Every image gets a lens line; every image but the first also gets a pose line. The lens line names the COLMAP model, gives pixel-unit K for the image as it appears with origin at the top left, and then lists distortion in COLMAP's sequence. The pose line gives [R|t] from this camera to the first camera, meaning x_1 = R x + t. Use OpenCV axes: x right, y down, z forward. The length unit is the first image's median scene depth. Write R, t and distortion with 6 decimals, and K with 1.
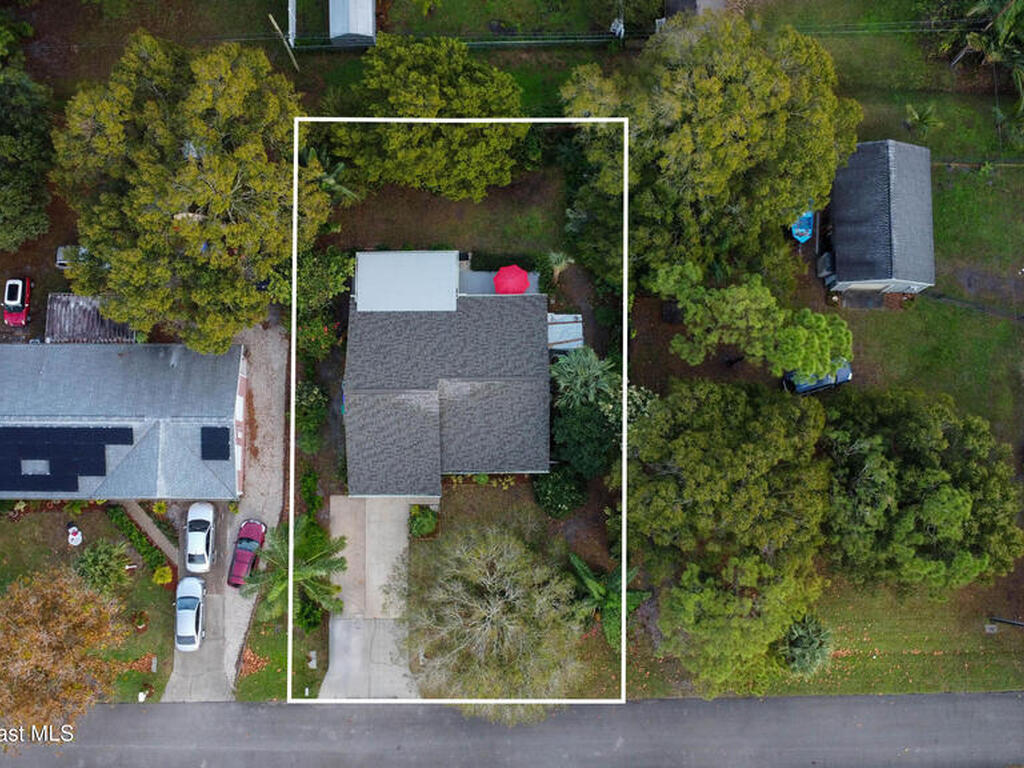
lens RADIAL K [[995.9, 0, 512.0], [0, 995.9, 384.0], [0, 0, 1]] dist [-0.009847, -0.011785]
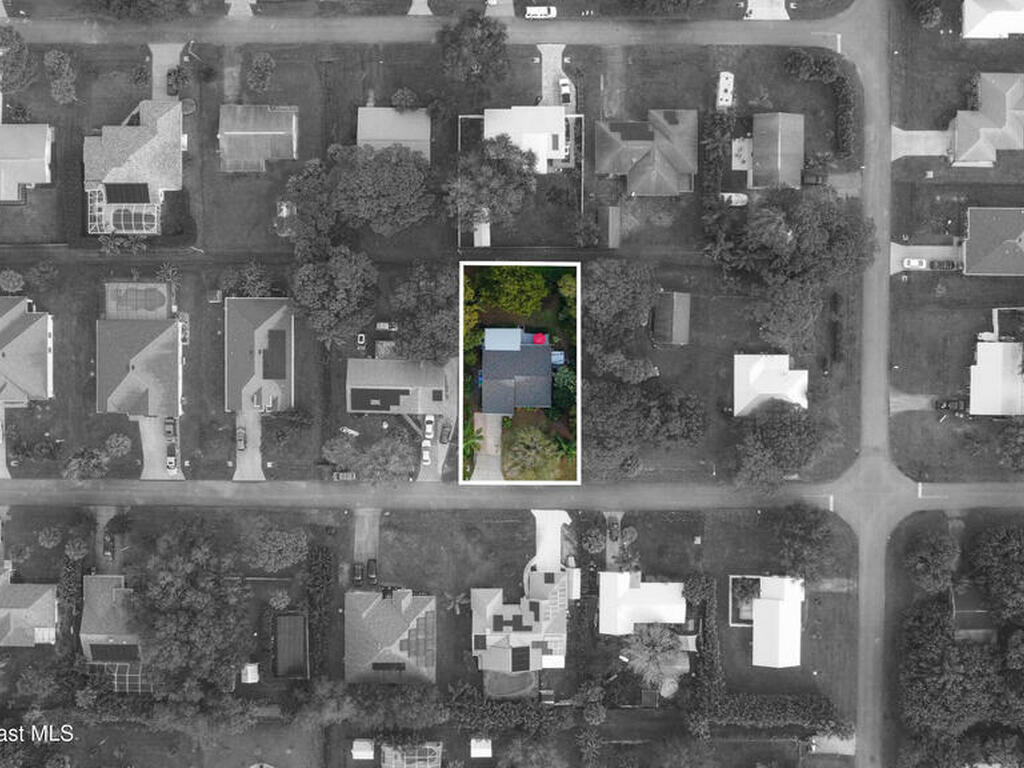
lens RADIAL K [[995.9, 0, 512.0], [0, 995.9, 384.0], [0, 0, 1]] dist [-0.009847, -0.011785]
pose [[0.999828, 0.018528, -0.000989, -0.076050], [-0.018137, 0.987193, 0.158495, -0.442844], [0.003913, -0.158450, 0.987359, -1.889713]]
